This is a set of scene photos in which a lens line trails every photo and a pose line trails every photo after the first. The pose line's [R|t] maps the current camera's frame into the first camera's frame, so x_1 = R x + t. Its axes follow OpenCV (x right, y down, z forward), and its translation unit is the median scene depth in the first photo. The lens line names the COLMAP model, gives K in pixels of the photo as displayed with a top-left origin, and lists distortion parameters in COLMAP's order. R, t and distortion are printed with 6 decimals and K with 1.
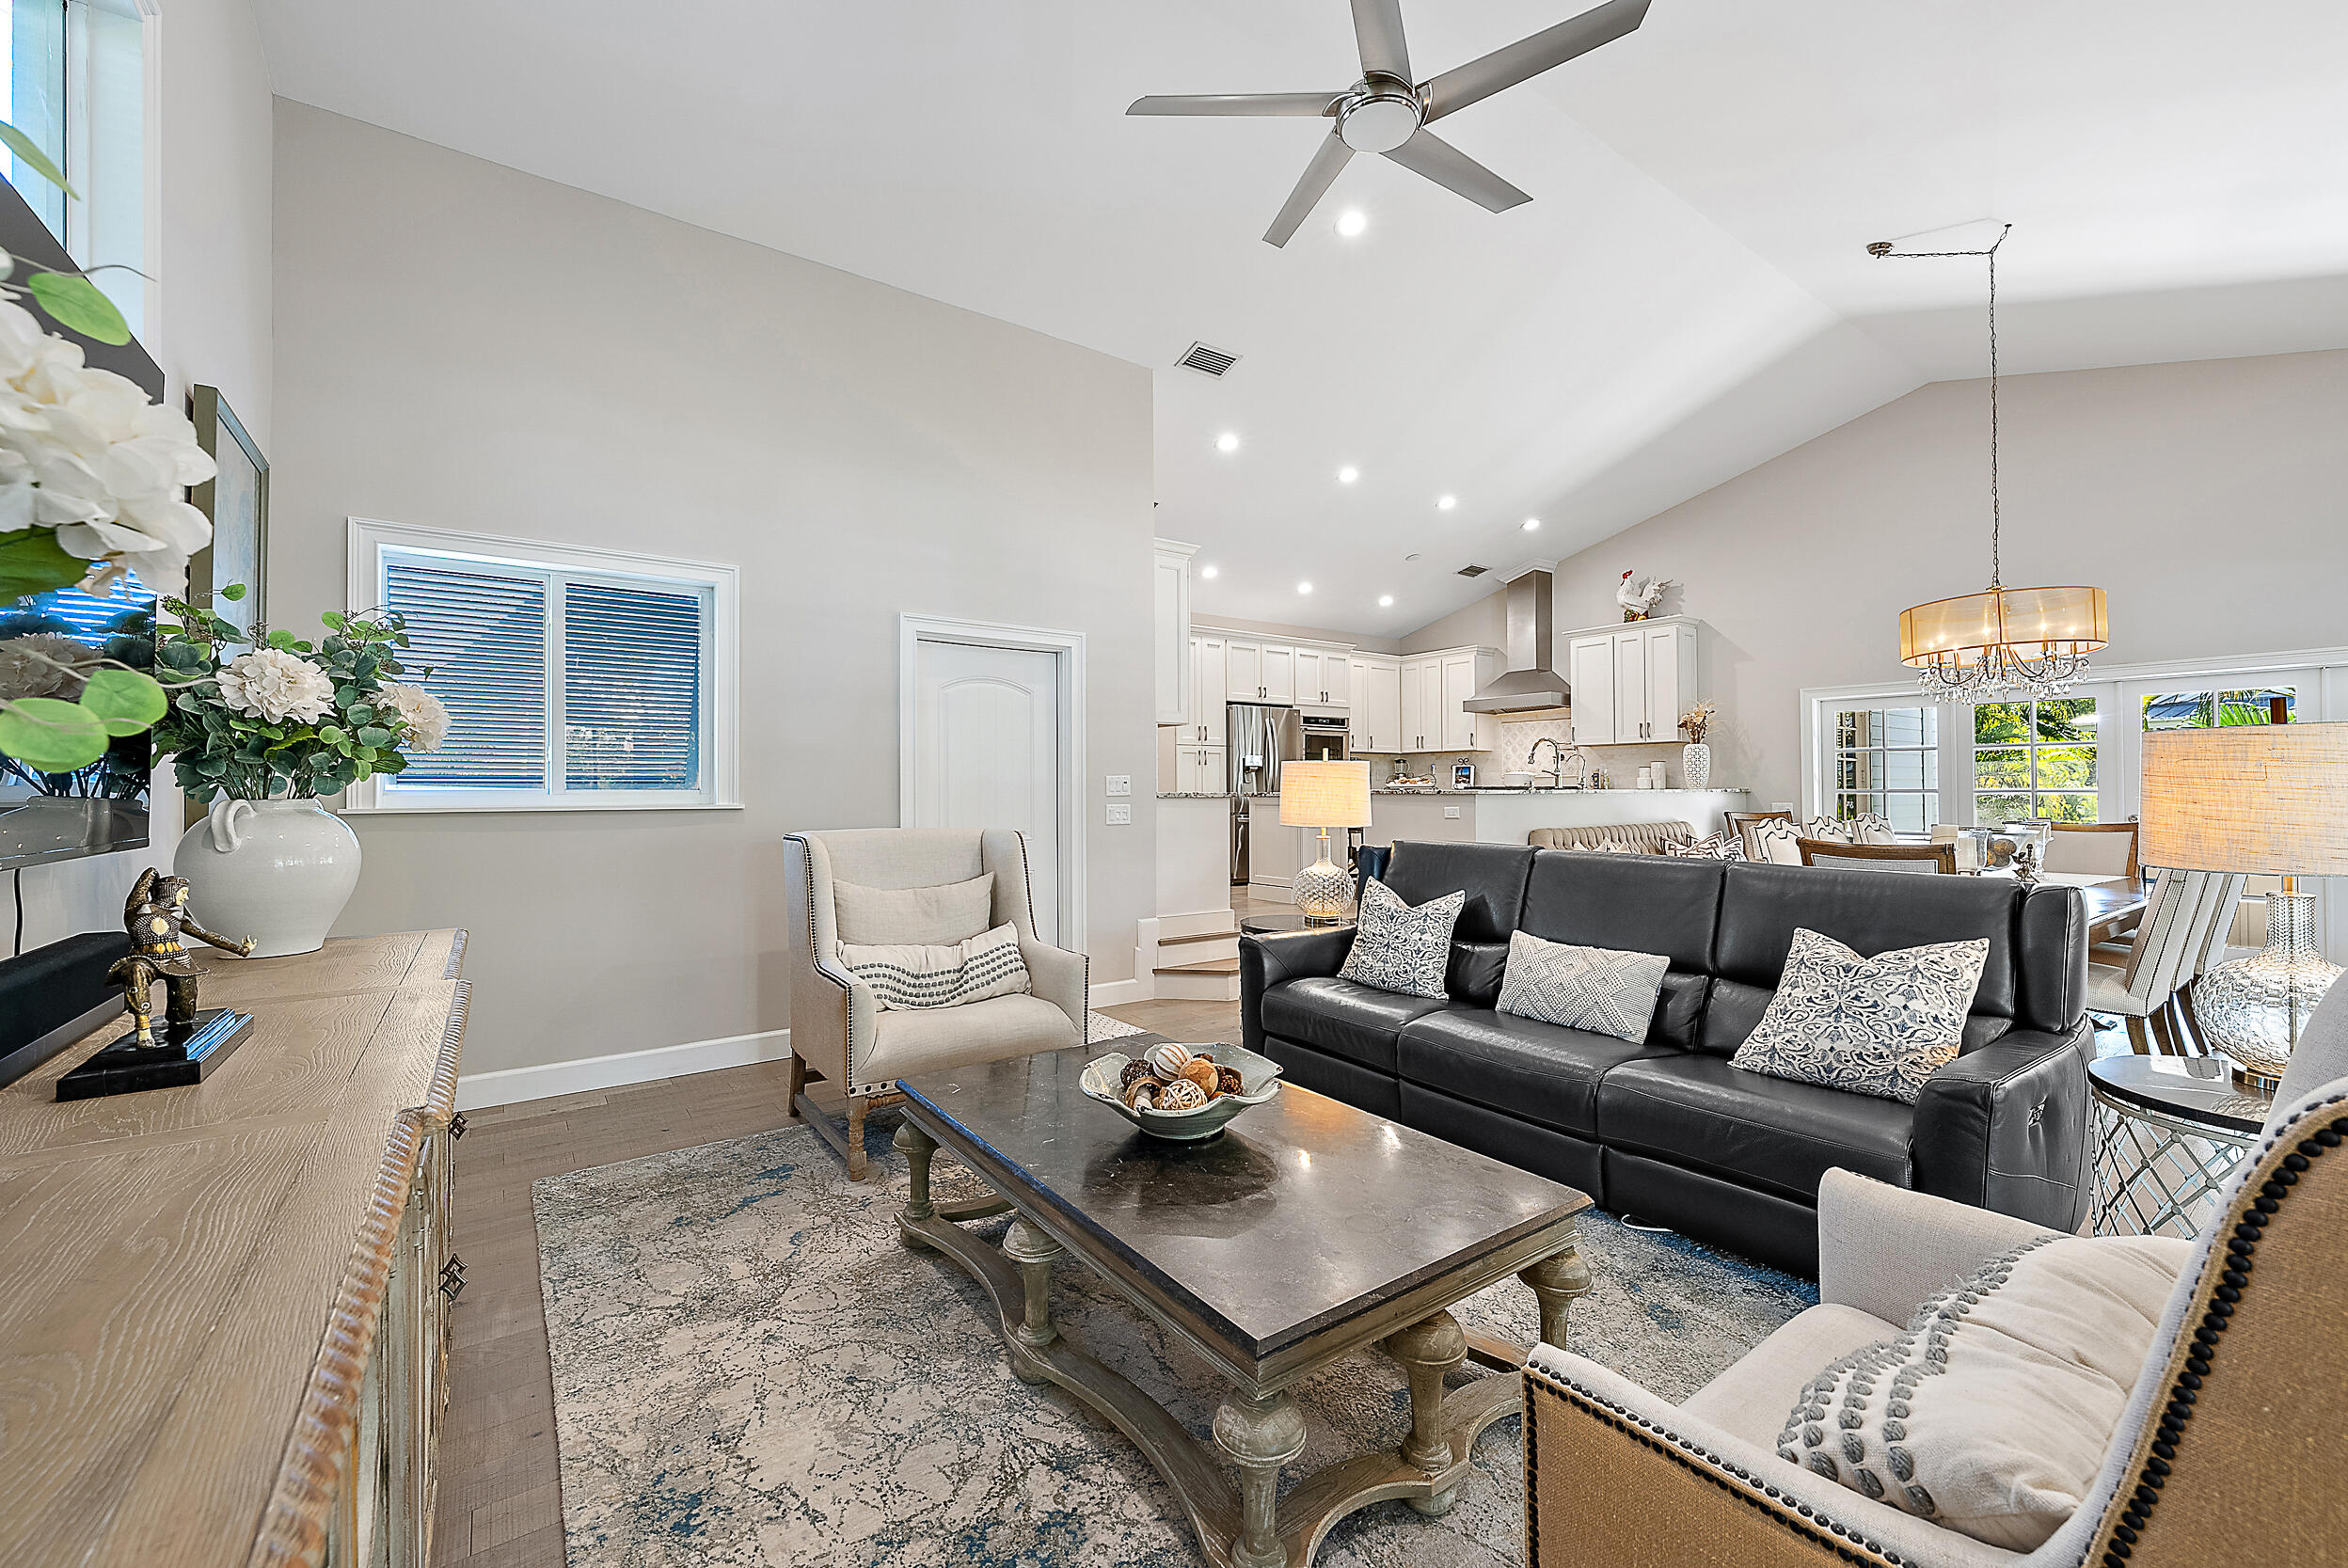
lens RADIAL K [[946.0, 0, 1184.4], [0, 946.0, 772.8], [0, 0, 1]] dist [-0.001155, -0.000056]
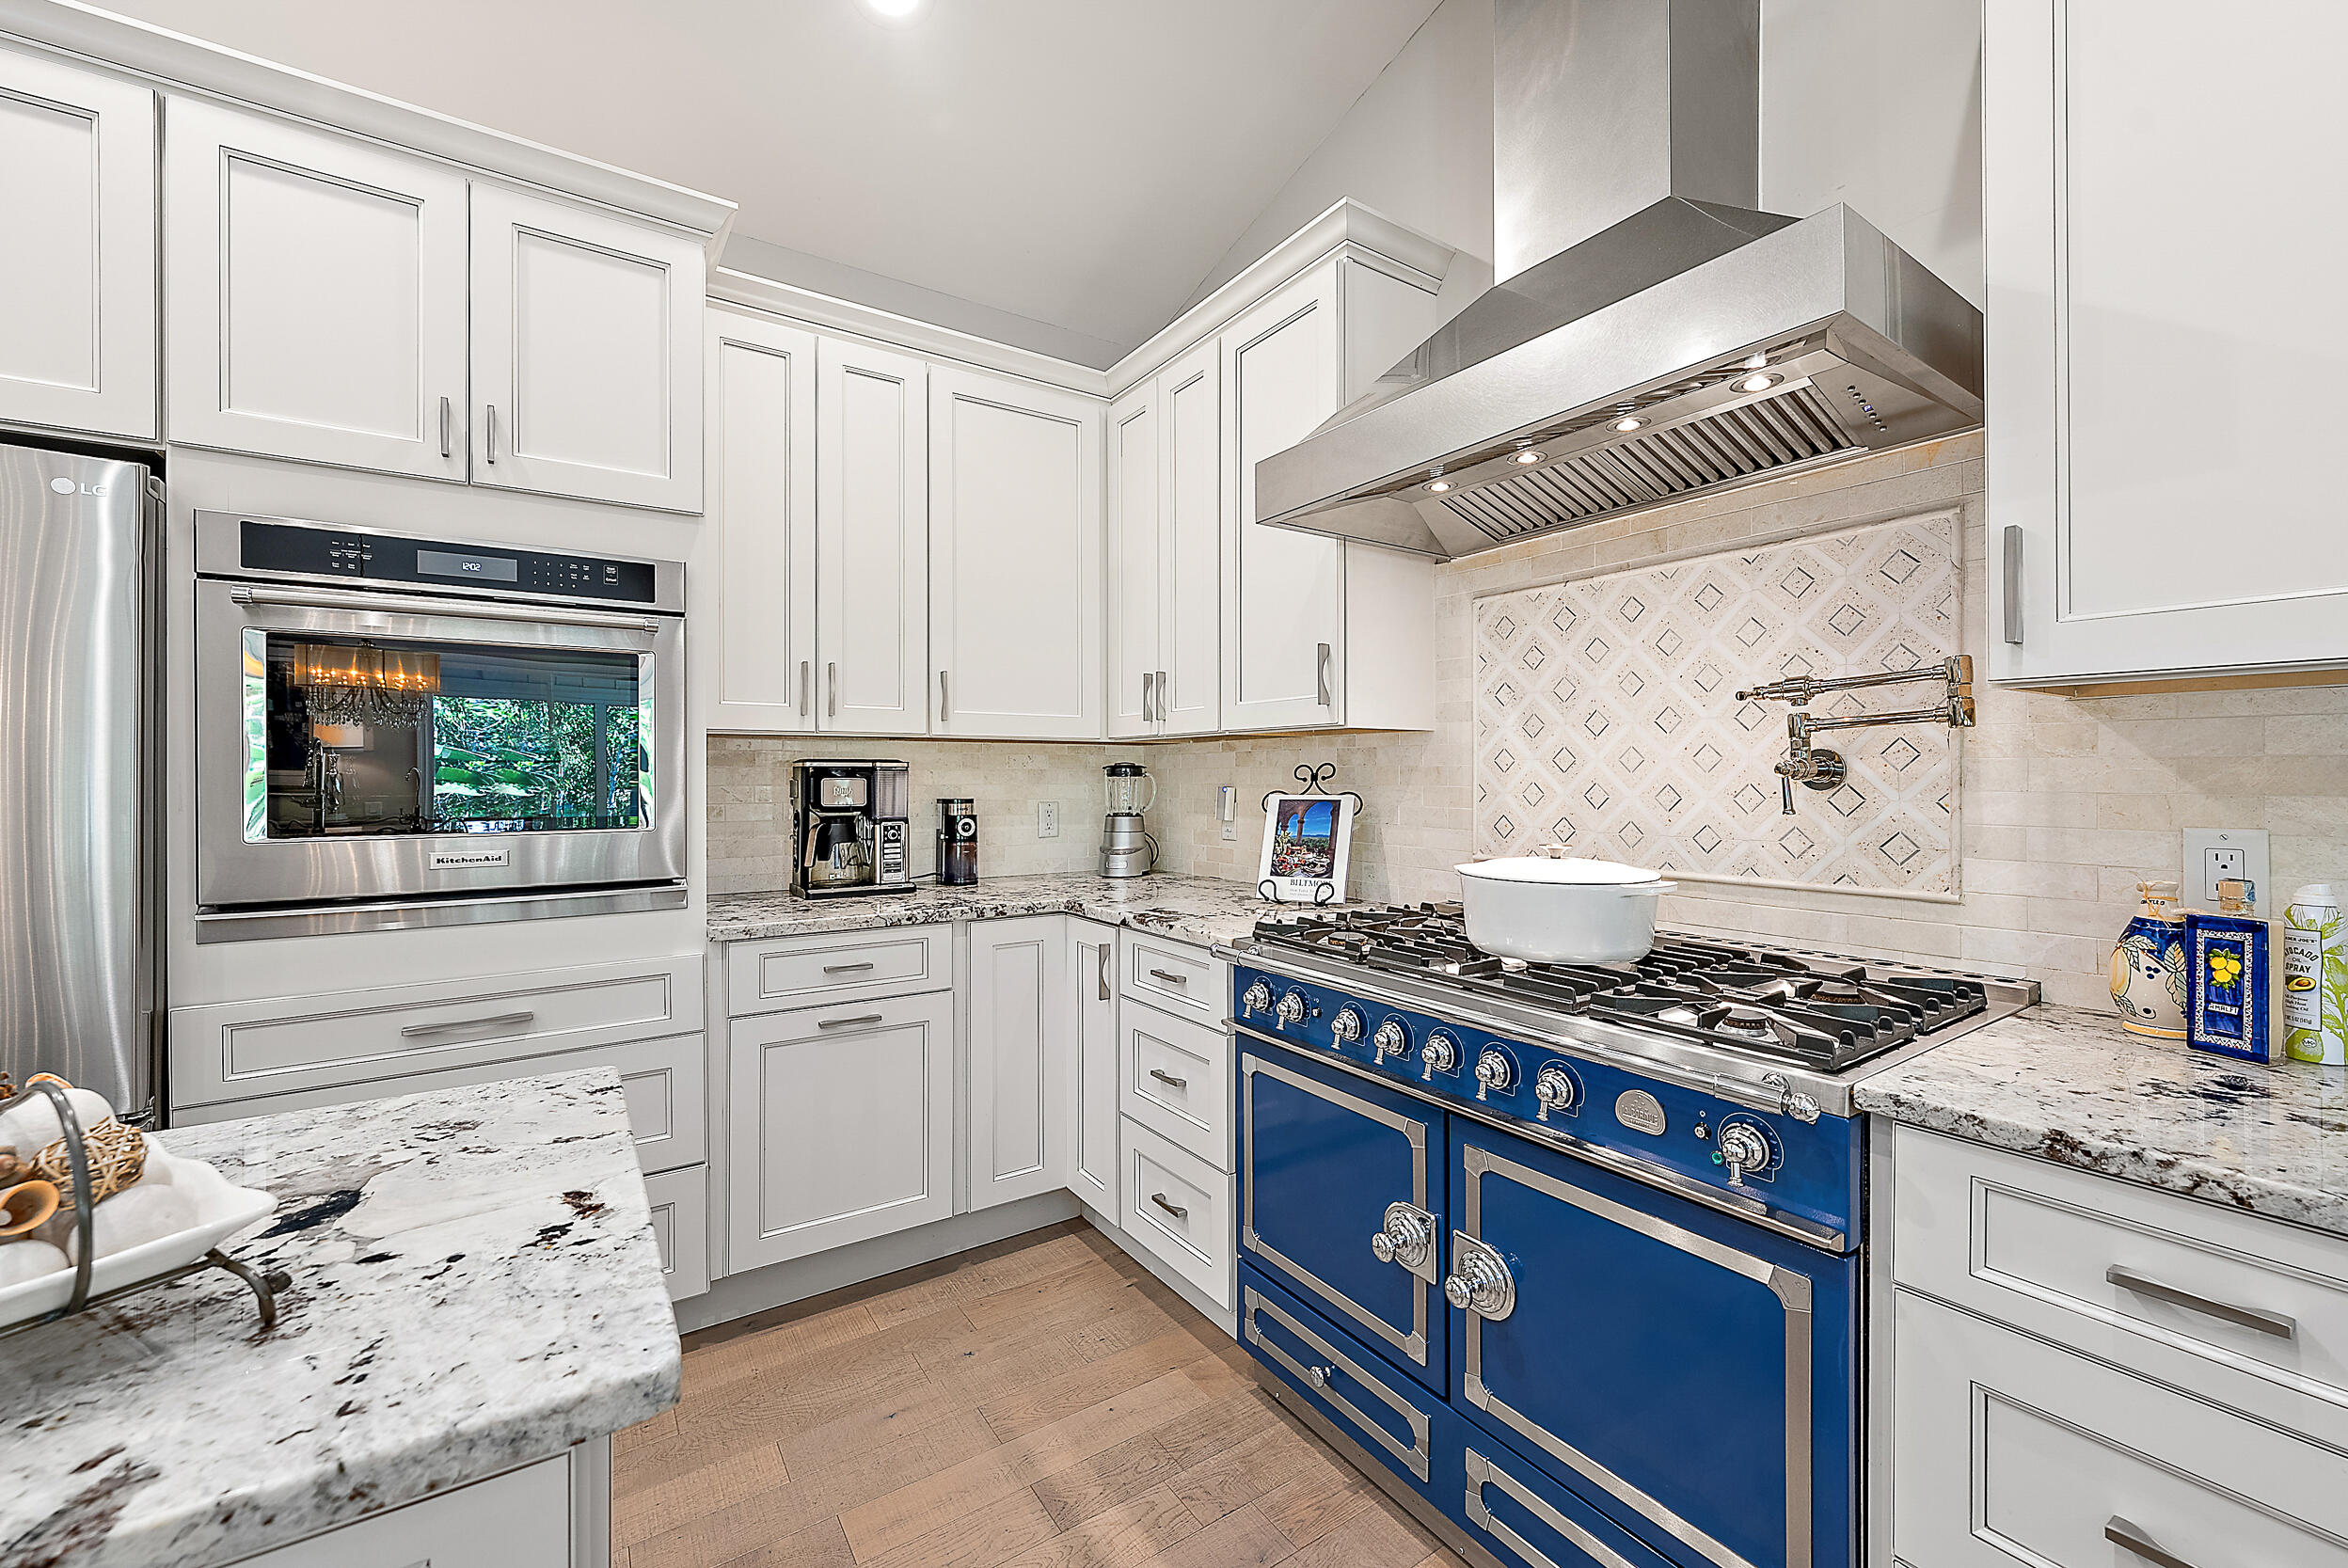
lens RADIAL K [[946.0, 0, 1184.4], [0, 946.0, 772.8], [0, 0, 1]] dist [-0.001155, -0.000056]
pose [[0.999326, 0.002194, -0.036651, 0.395399], [-0.001669, 0.999896, 0.014351, -0.024078], [0.036679, -0.014280, 0.999225, 1.115697]]
